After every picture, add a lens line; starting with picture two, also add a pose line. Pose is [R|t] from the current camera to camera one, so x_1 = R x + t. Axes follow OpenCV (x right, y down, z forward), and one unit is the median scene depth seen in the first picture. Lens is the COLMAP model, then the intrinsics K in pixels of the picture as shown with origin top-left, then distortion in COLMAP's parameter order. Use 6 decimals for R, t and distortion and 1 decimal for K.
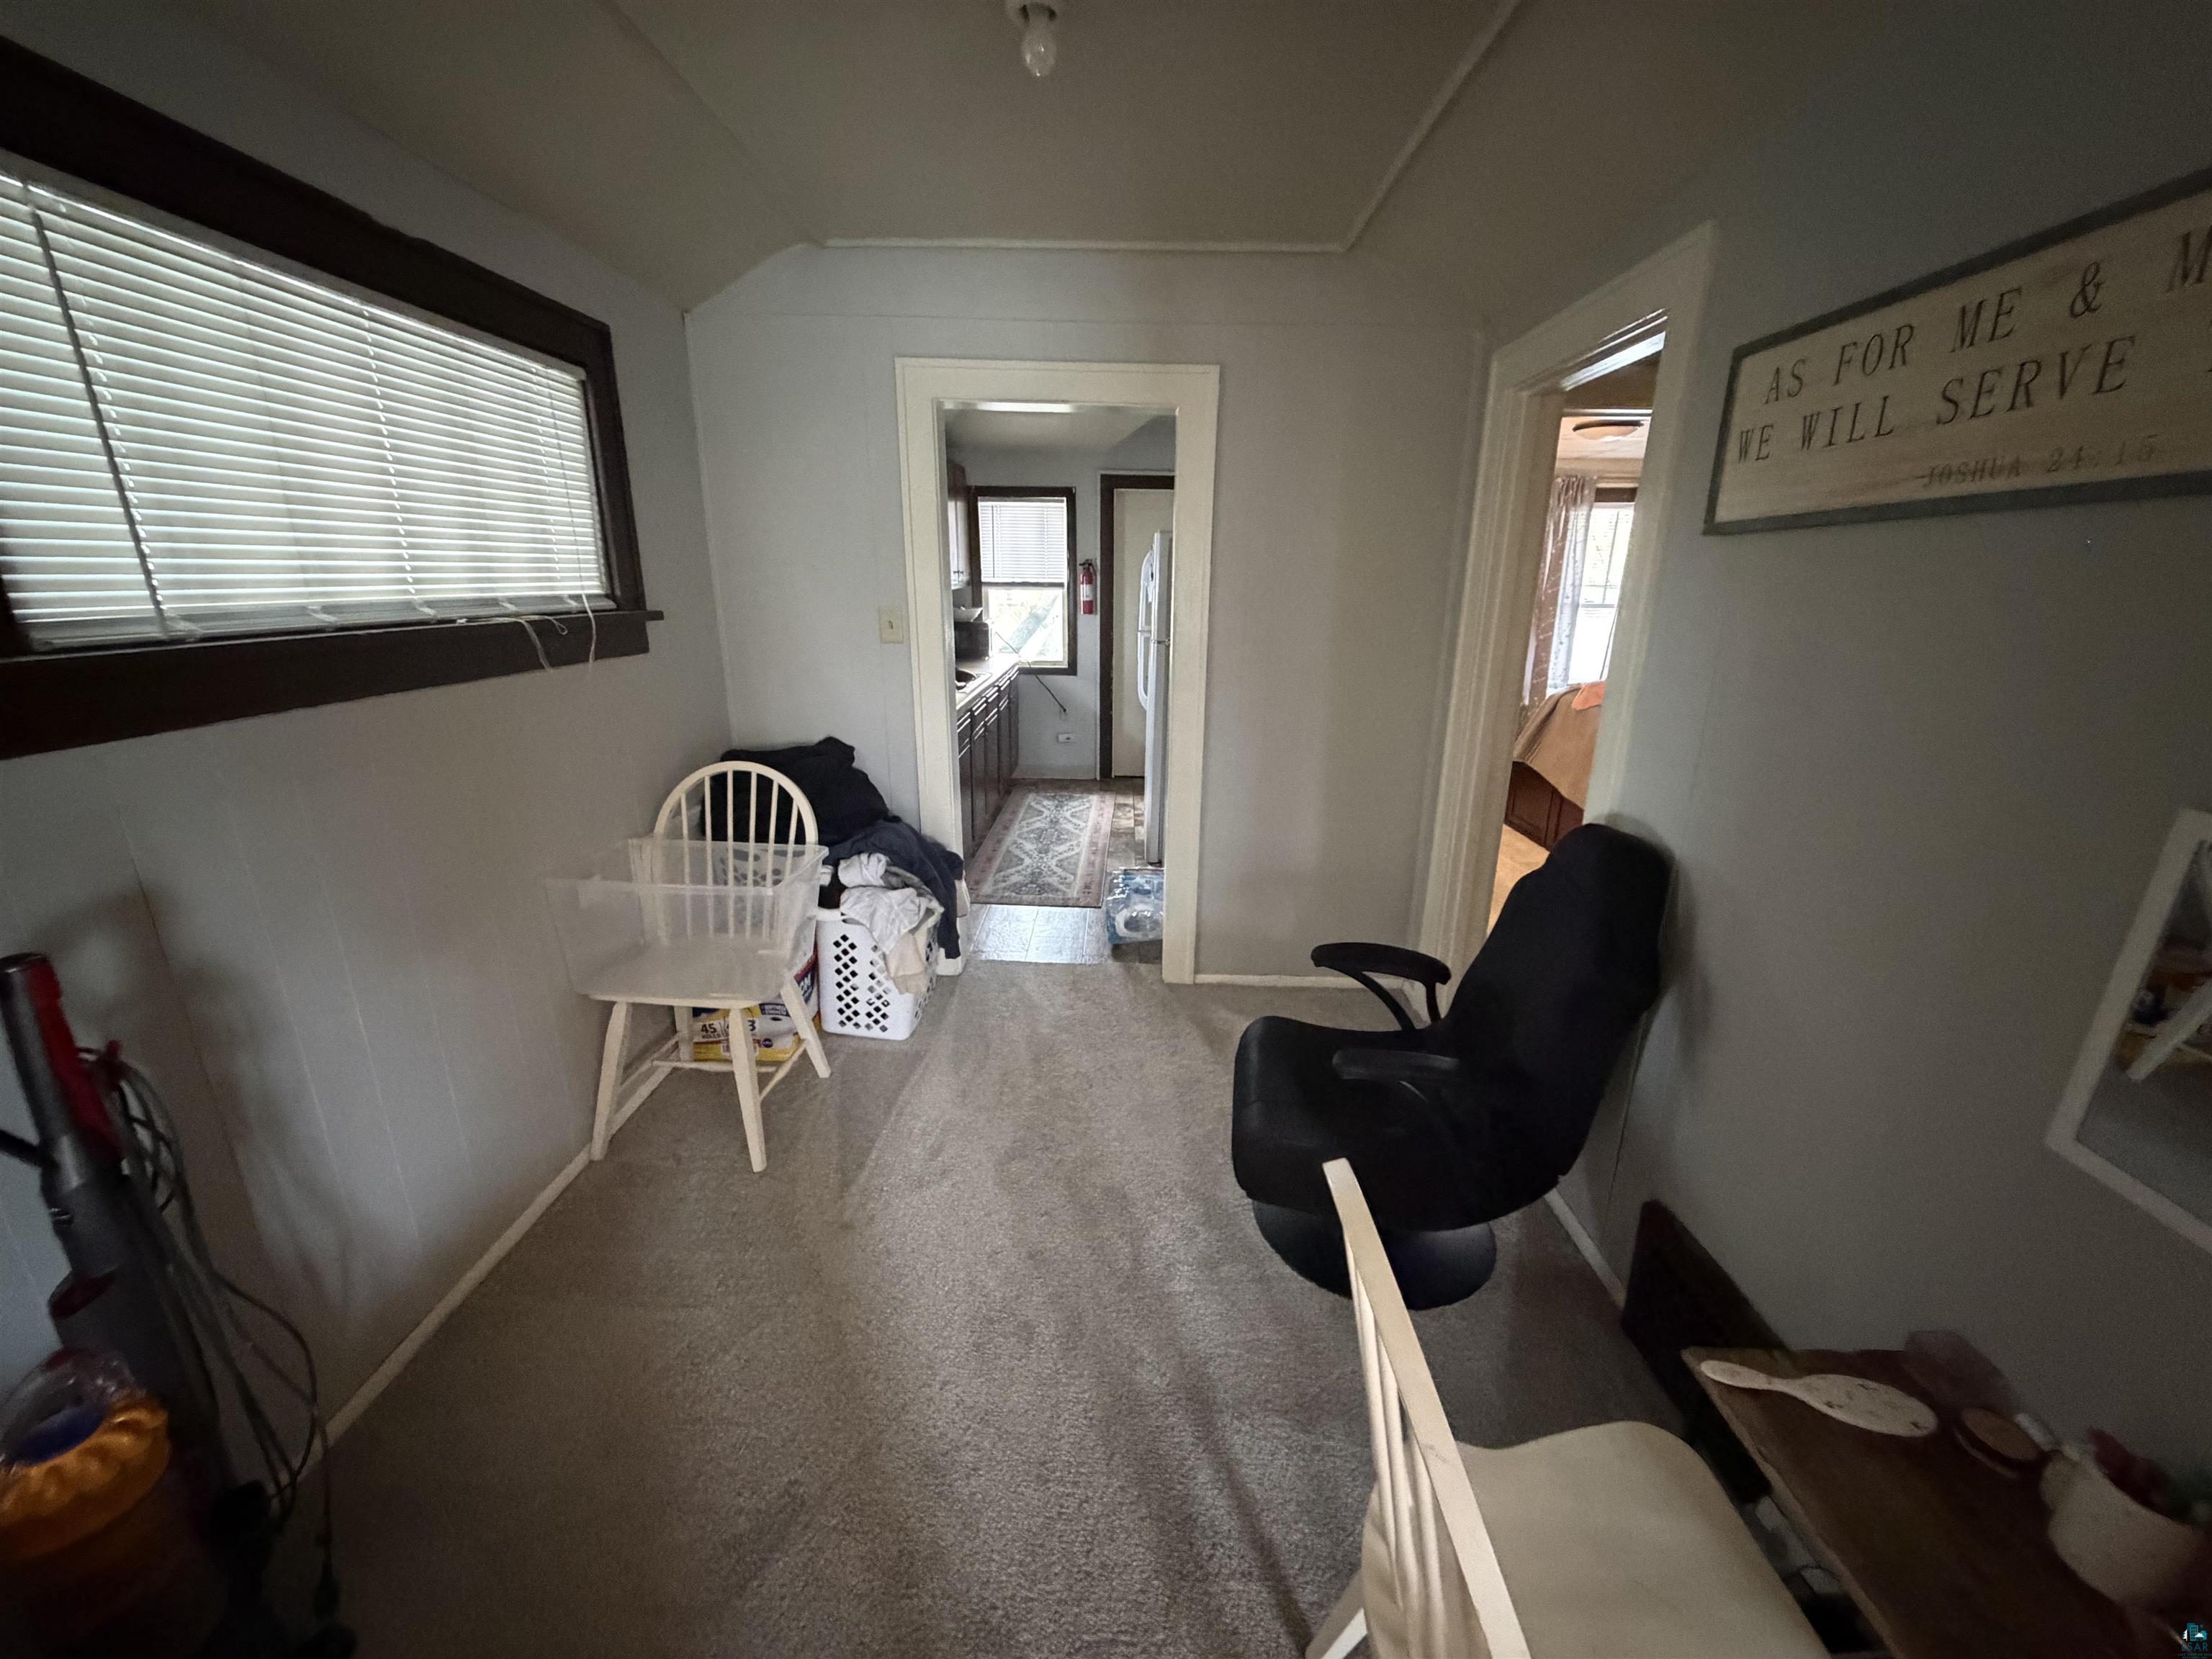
lens RADIAL K [[888.4, 0, 1101.9], [0, 888.4, 836.9], [0, 0, 1]] dist [-0.000123, -0.000001]
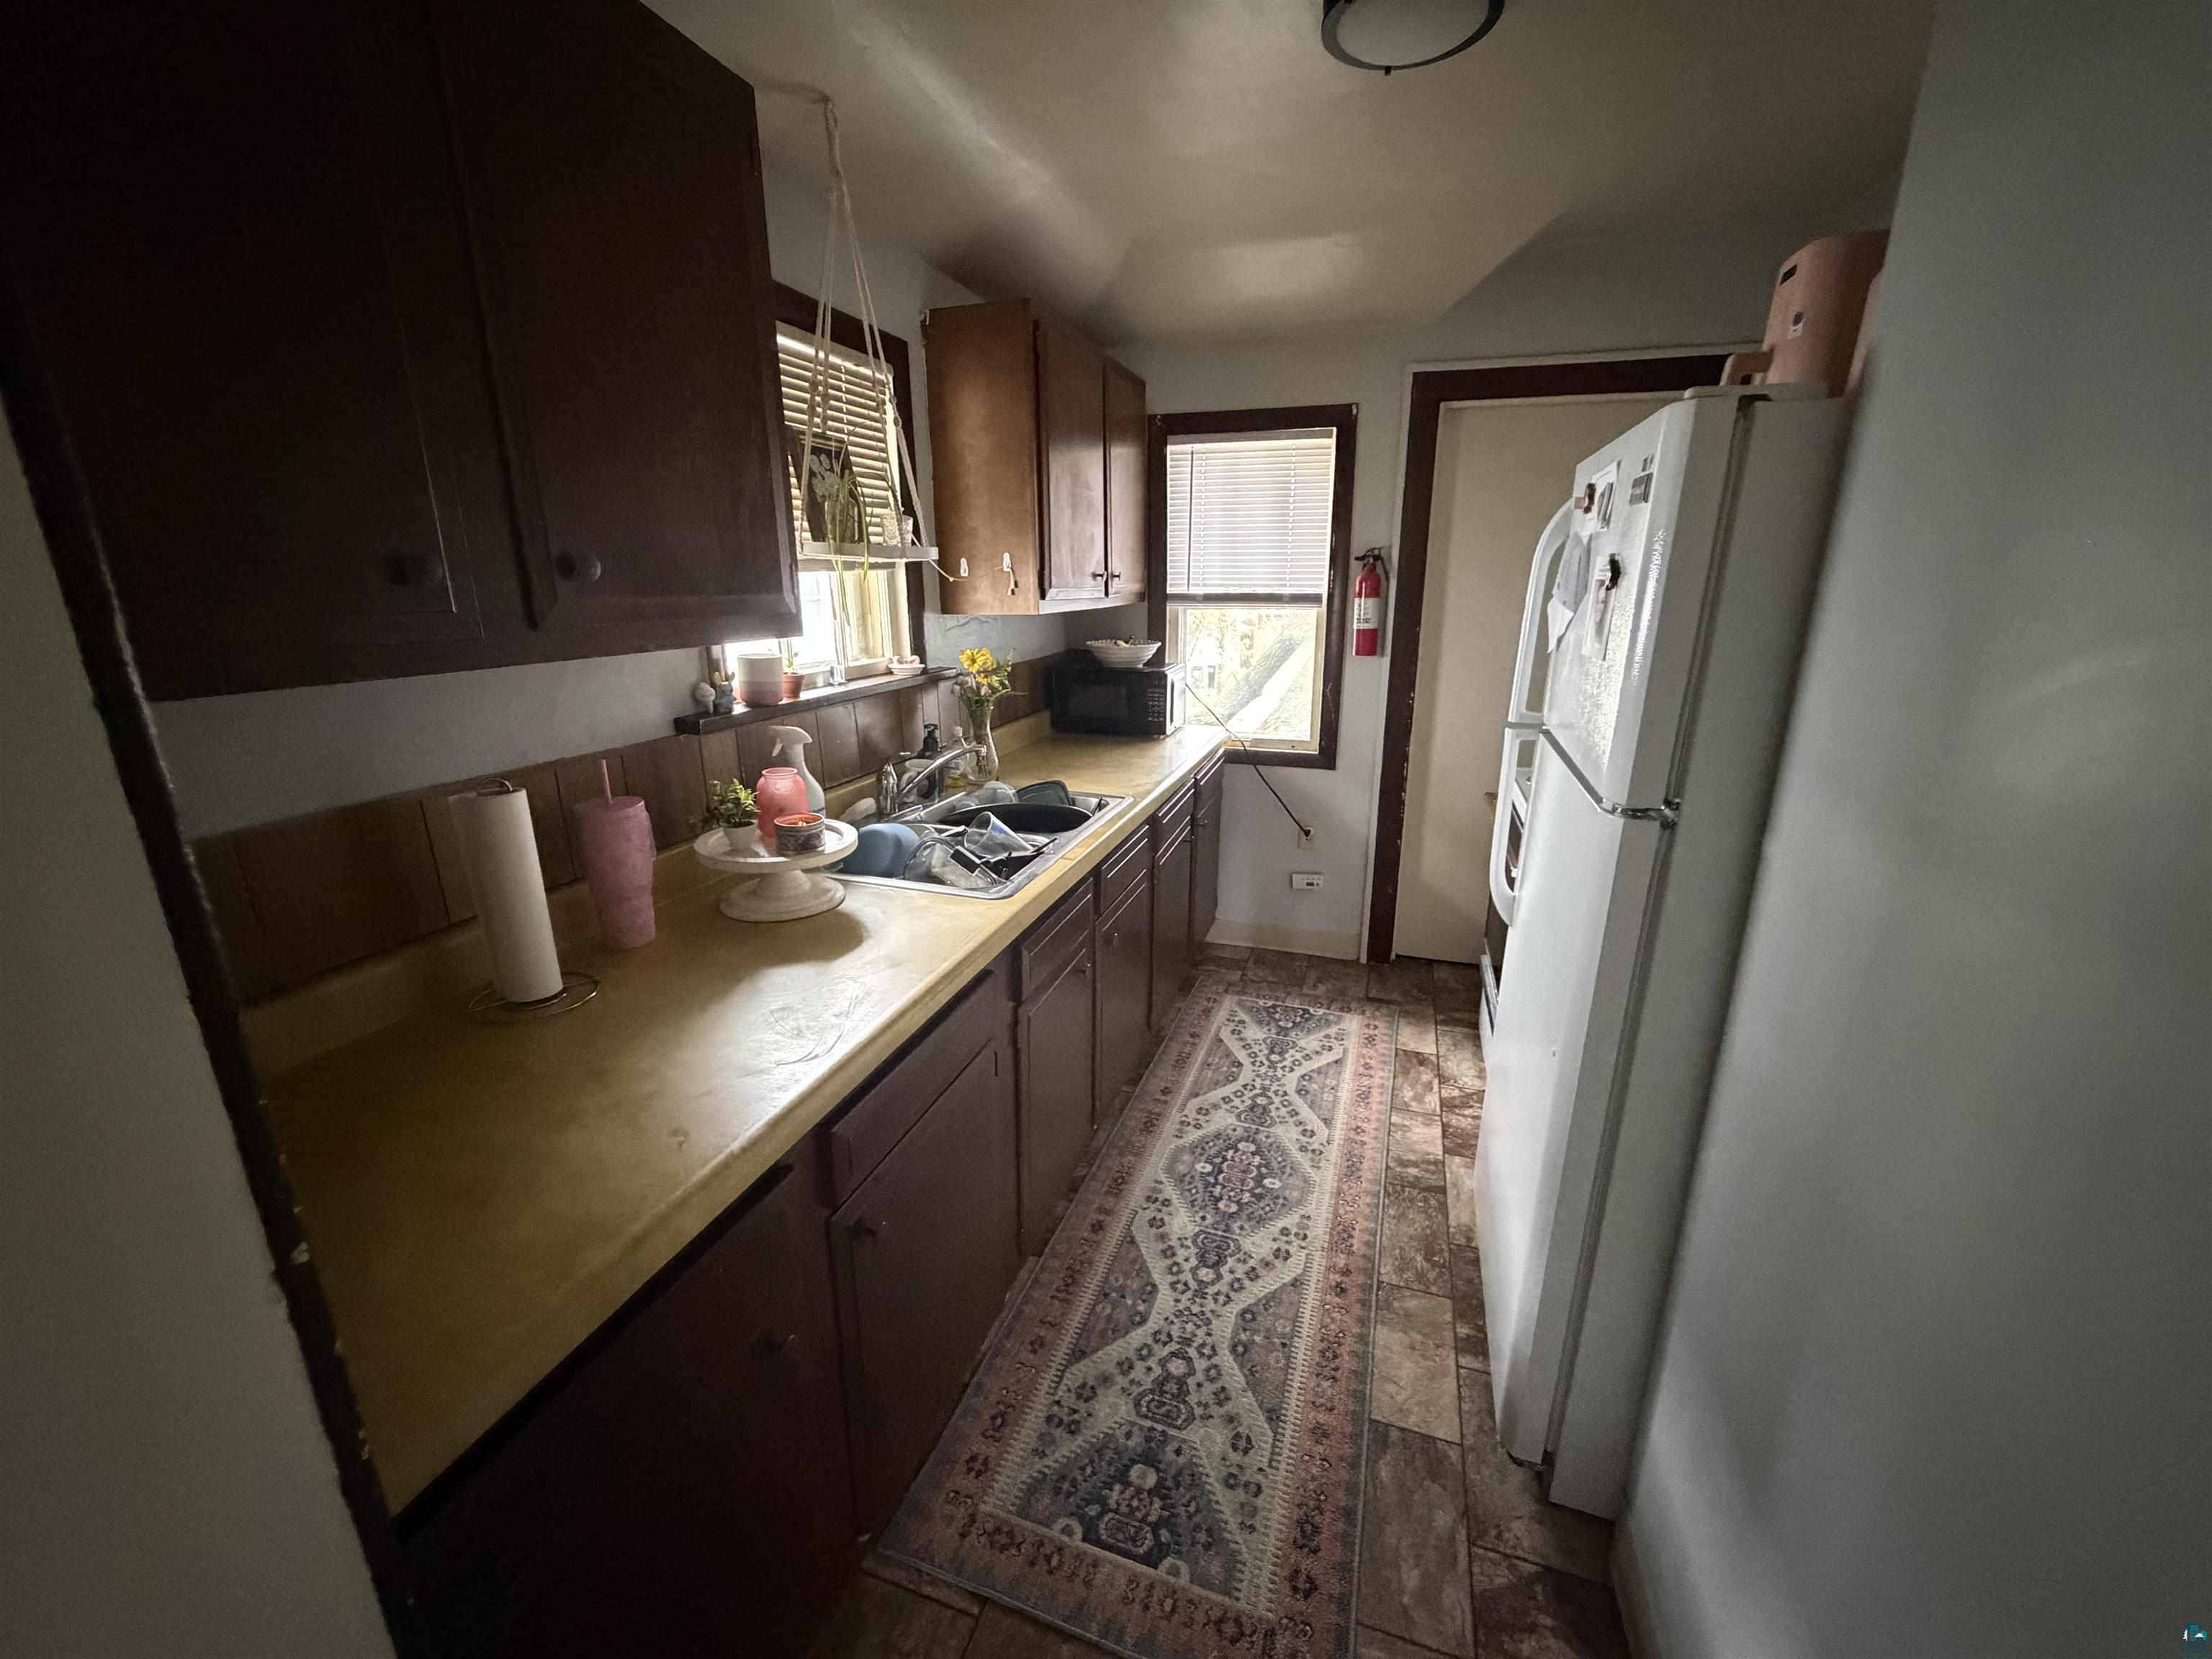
lens RADIAL K [[888.4, 0, 1102.8], [0, 888.4, 823.8], [0, 0, 1]] dist [-0.000123, -0.000001]
pose [[0.957366, 0.068147, -0.280723, -0.010757], [-0.075096, 0.997077, -0.014058, -0.139747], [0.278945, 0.034540, 0.959686, 0.484573]]
